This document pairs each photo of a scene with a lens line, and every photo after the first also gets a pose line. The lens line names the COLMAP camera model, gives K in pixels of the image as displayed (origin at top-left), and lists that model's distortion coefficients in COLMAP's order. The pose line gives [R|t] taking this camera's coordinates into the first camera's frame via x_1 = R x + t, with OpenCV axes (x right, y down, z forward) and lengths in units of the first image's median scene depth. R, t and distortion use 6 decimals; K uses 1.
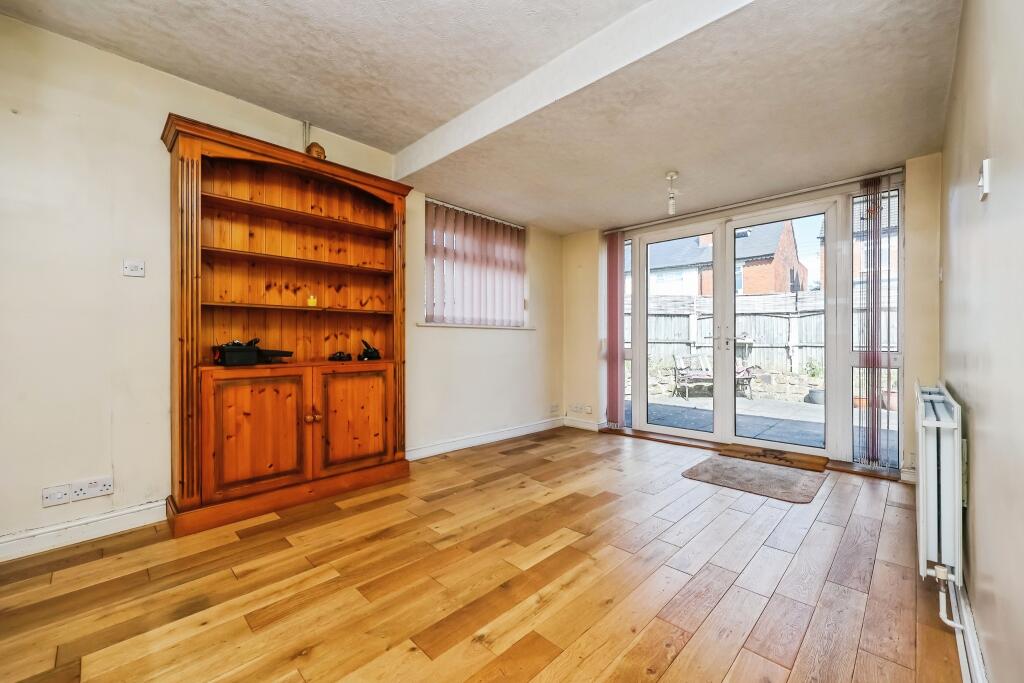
lens RADIAL K [[415.8, 0, 517.1], [0, 415.8, 338.8], [0, 0, 1]] dist [0.001524, 0.000173]
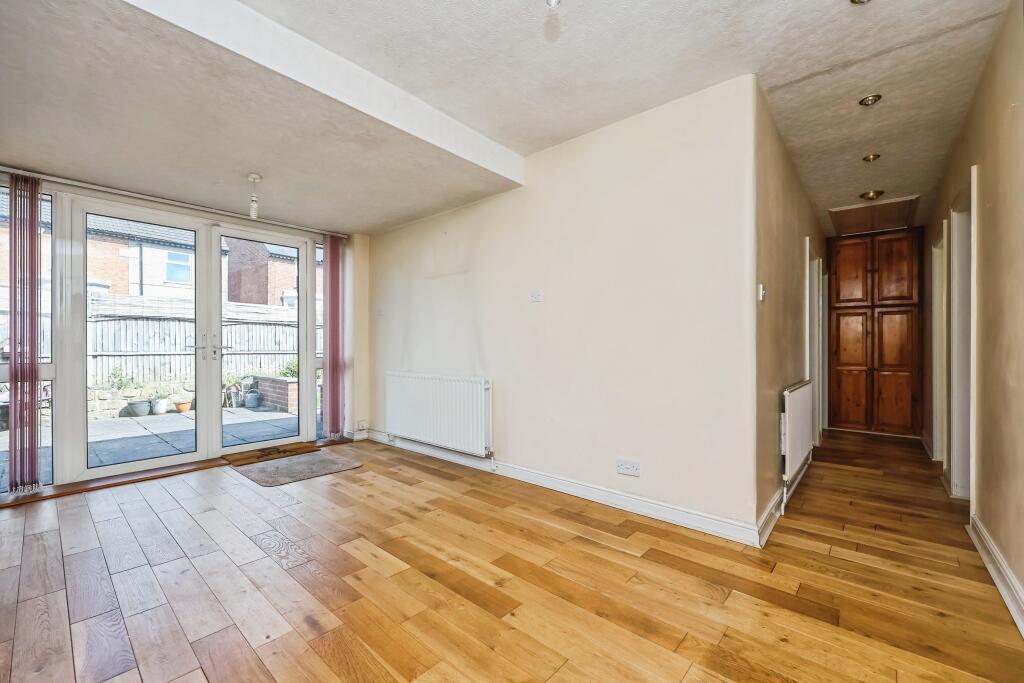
lens RADIAL K [[415.8, 0, 516.6], [0, 415.8, 347.3], [0, 0, 1]] dist [0.001524, 0.000173]
pose [[-0.047917, -0.000605, 0.998851, -0.653963], [-0.003082, 0.999995, 0.000458, -0.006529], [-0.998847, -0.003057, -0.047919, 0.478733]]
